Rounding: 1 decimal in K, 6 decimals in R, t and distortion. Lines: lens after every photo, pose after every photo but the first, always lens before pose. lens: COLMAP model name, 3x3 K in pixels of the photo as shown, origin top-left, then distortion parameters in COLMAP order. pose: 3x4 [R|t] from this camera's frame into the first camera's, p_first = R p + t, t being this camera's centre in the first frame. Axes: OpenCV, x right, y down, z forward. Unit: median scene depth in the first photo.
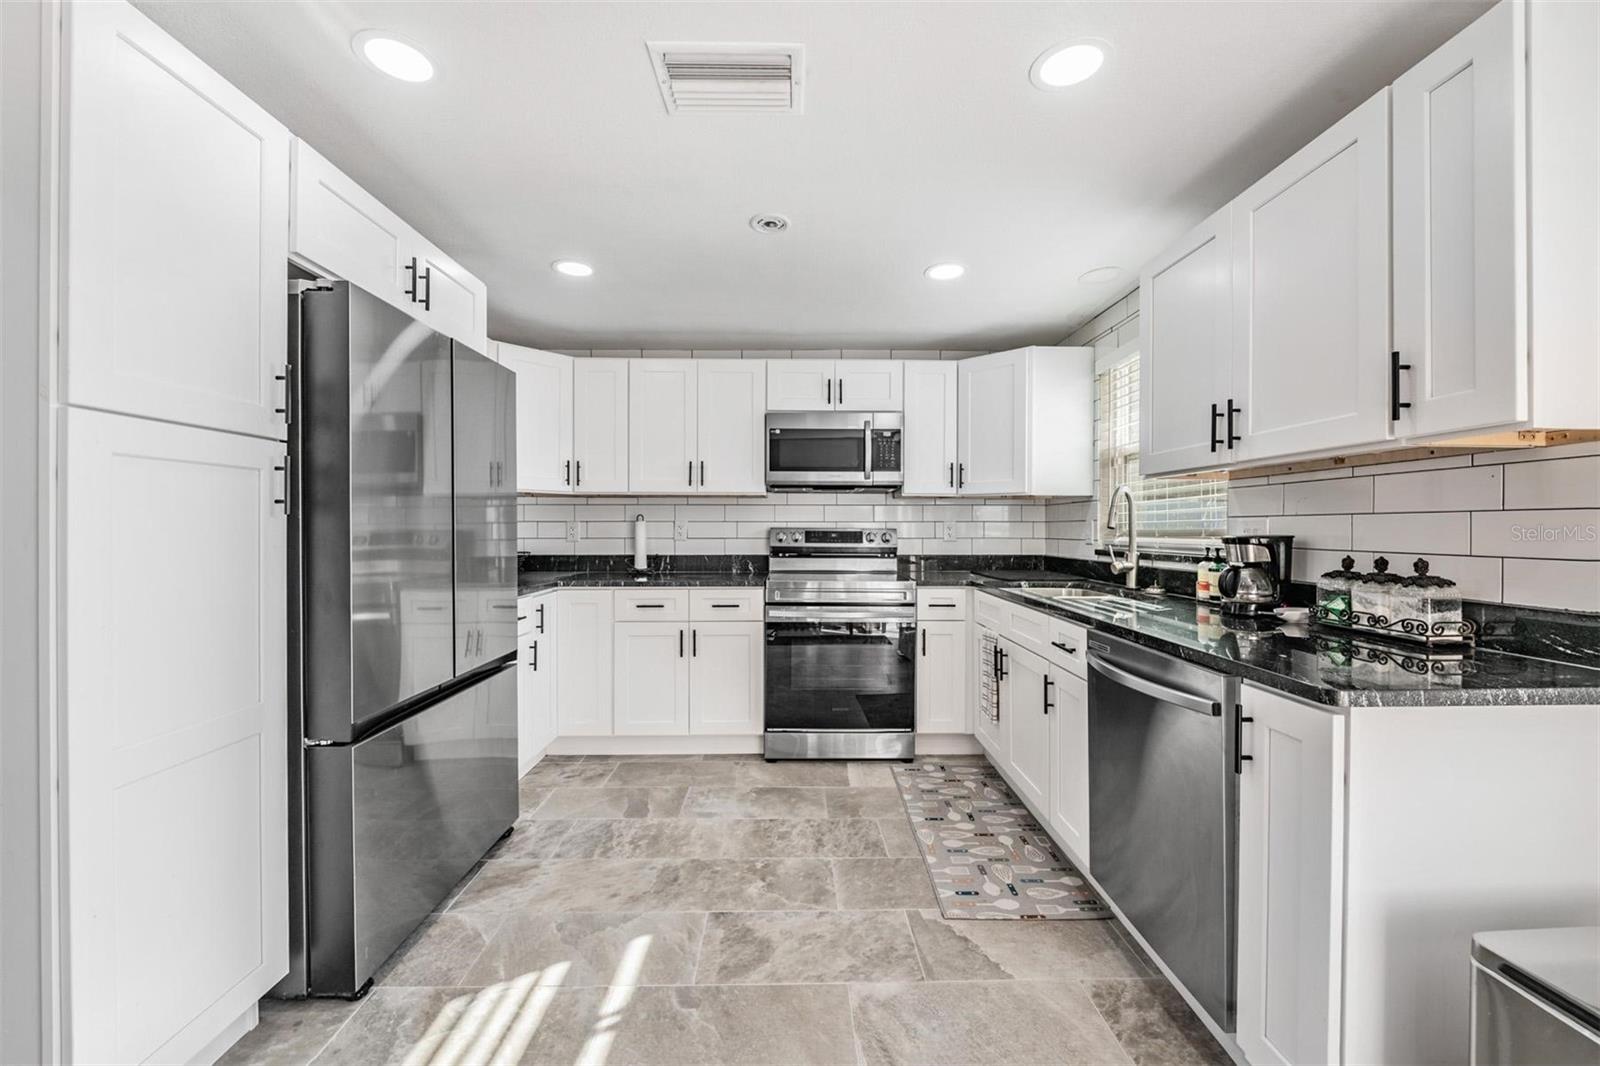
lens RADIAL K [[617.0, 0, 798.7], [0, 617.0, 529.3], [0, 0, 1]] dist [0.002313, -0.005069]
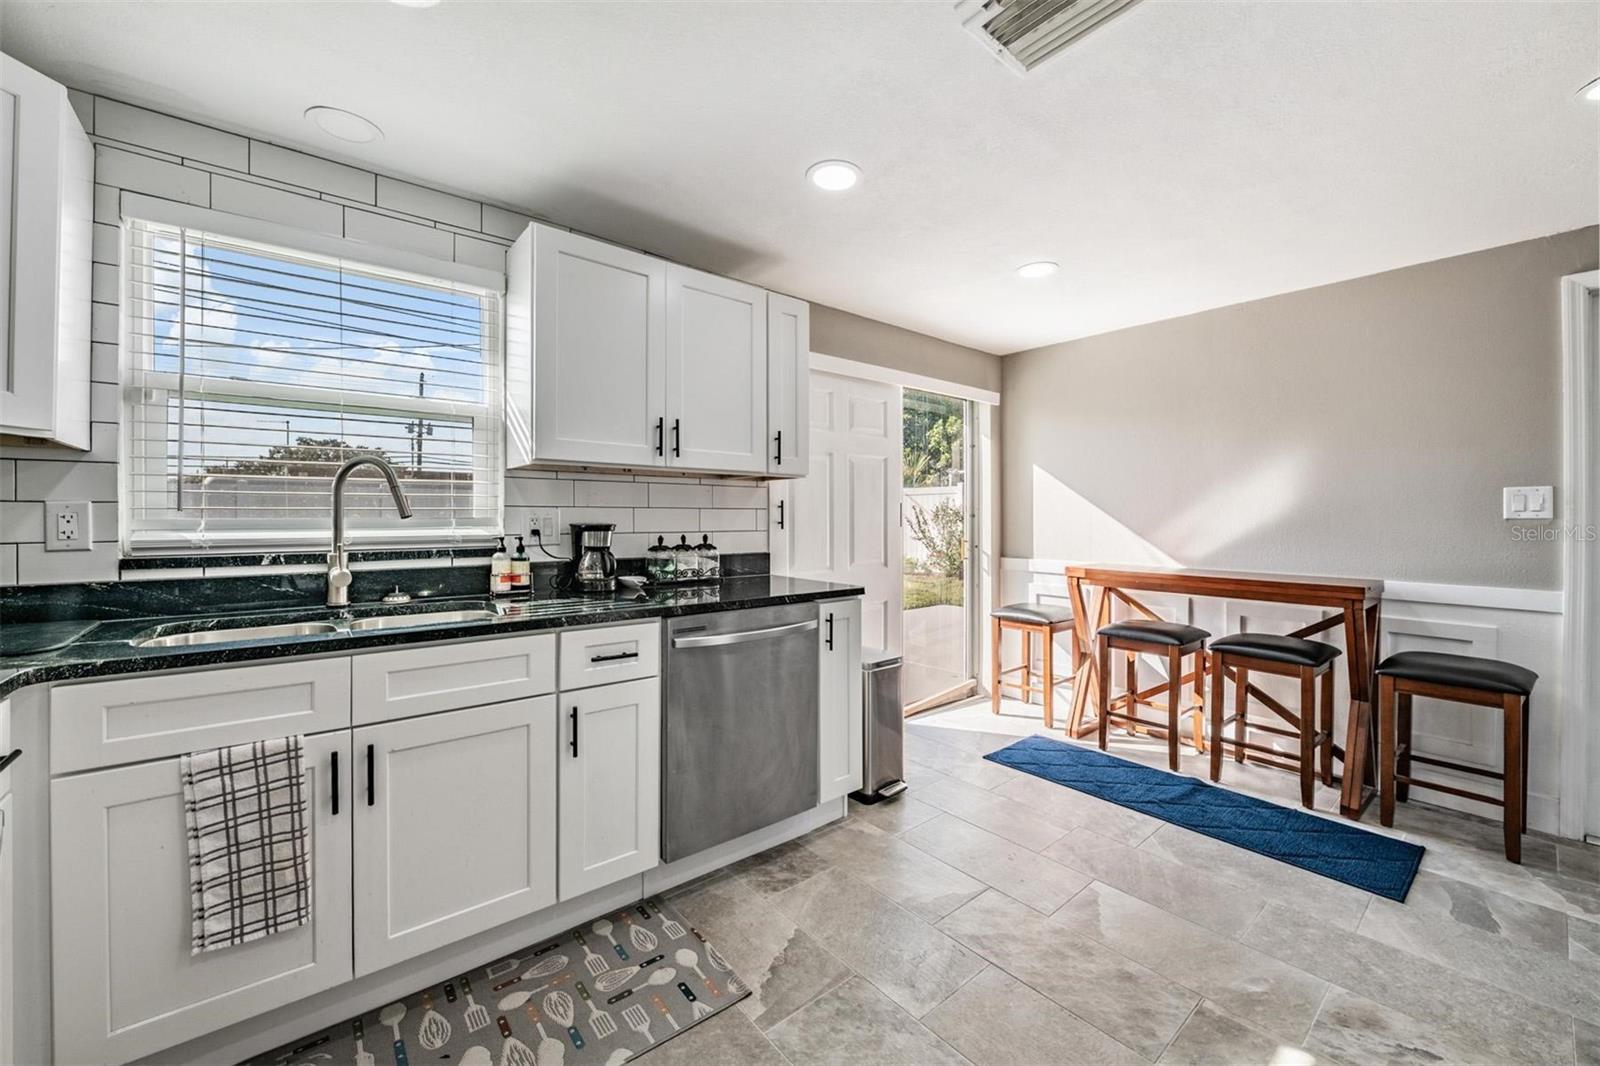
lens RADIAL K [[627.8, 0, 793.8], [0, 627.8, 518.8], [0, 0, 1]] dist [-0.008858, -0.000454]
pose [[-0.625697, -0.005178, 0.780049, -0.357574], [-0.000967, 0.999982, 0.005863, -0.005216], [-0.780066, 0.002914, -0.625691, 1.187689]]
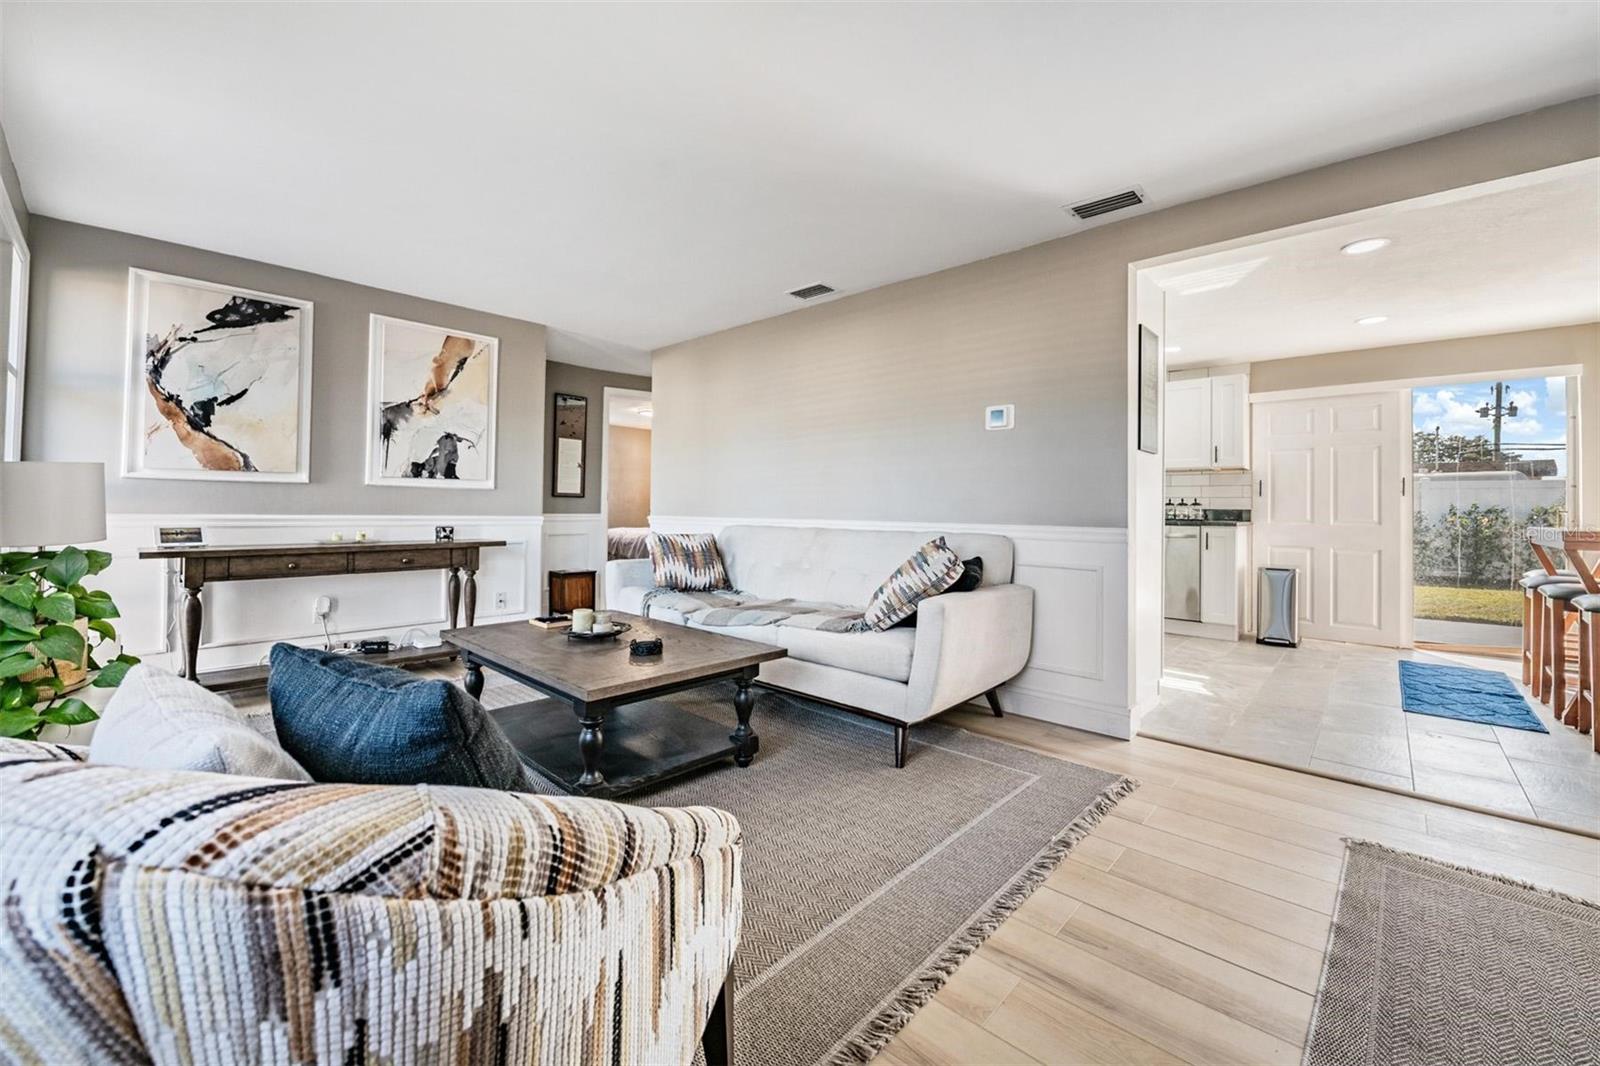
lens RADIAL K [[642.3, 0, 792.0], [0, 642.3, 499.3], [0, 0, 1]] dist [-0.012190, -0.000420]
pose [[0.697322, 0.019976, 0.716479, -2.130276], [-0.011434, 0.999794, -0.016747, 0.089705], [-0.716666, 0.003486, 0.697407, 0.027328]]
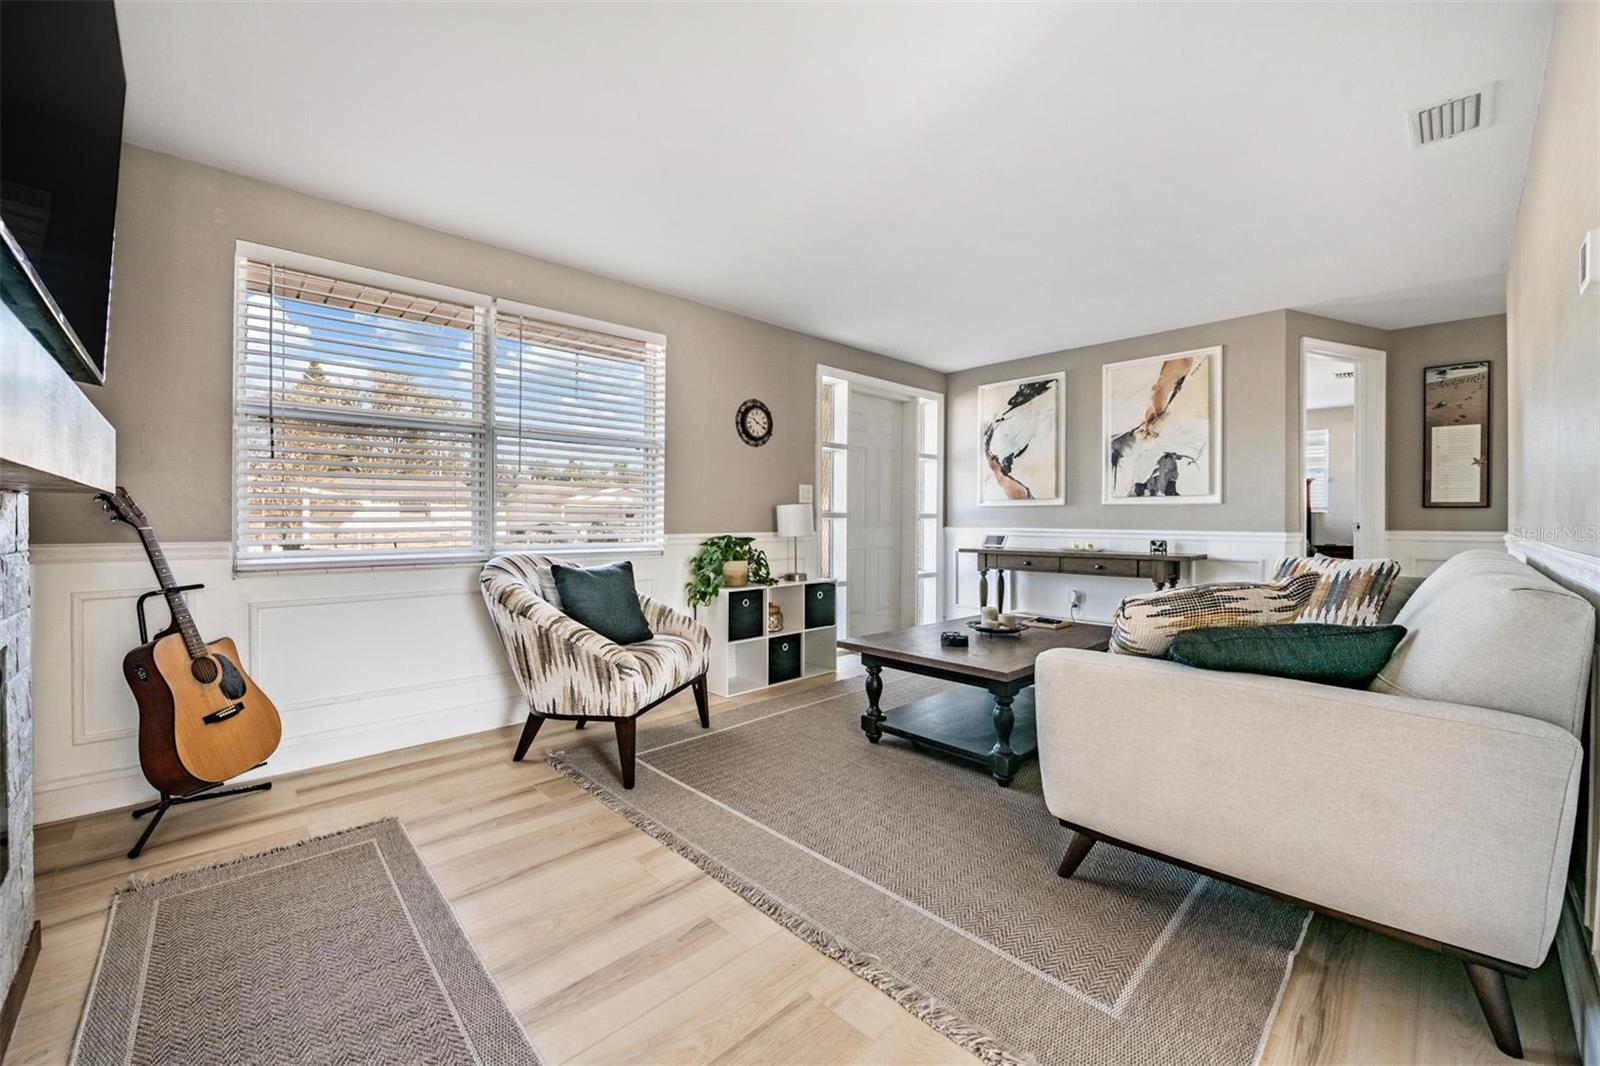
lens RADIAL K [[631.6, 0, 808.0], [0, 631.6, 526.9], [0, 0, 1]] dist [-0.008179, -0.000118]
pose [[0.686246, 0.011456, -0.727279, -0.928826], [-0.003857, 0.999919, 0.012111, 0.087518], [0.727359, -0.005506, 0.686235, -0.096511]]
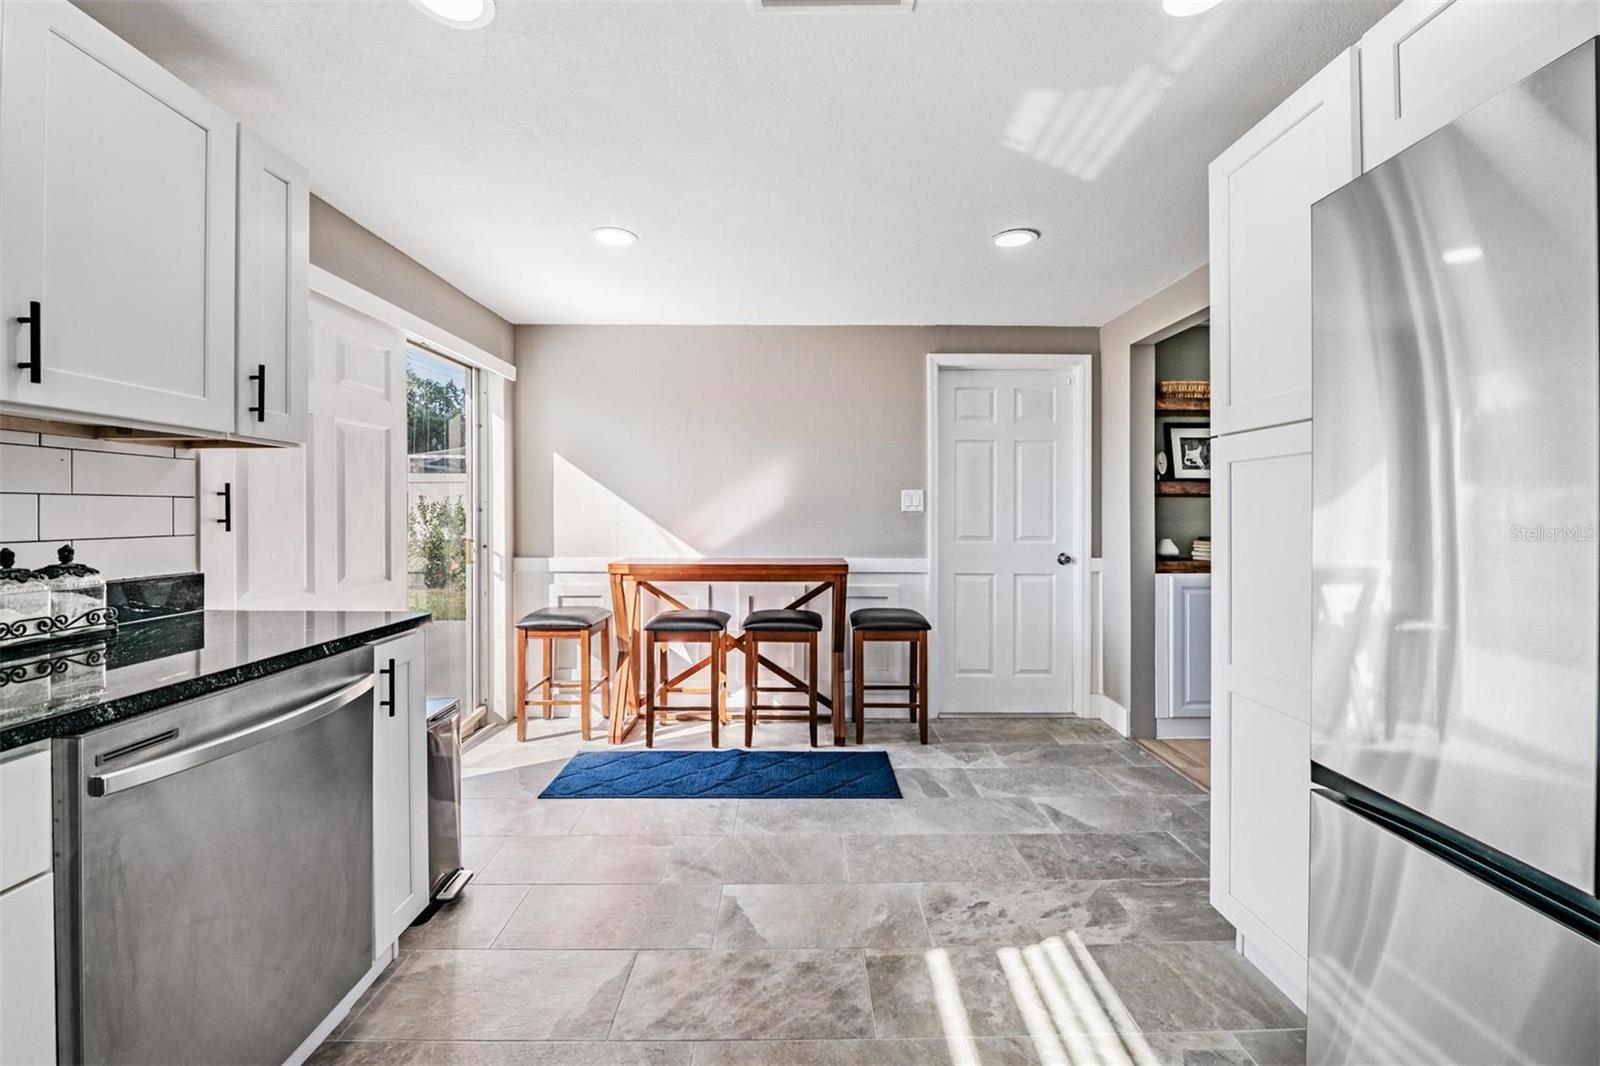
lens RADIAL K [[636.8, 0, 802.4], [0, 636.8, 512.0], [0, 0, 1]] dist [-0.000495, -0.006520]
pose [[-1.000000, -0.000636, -0.000095, -0.044840], [-0.000636, 0.999996, 0.002823, -0.002934], [0.000094, 0.002823, -0.999996, 1.173795]]
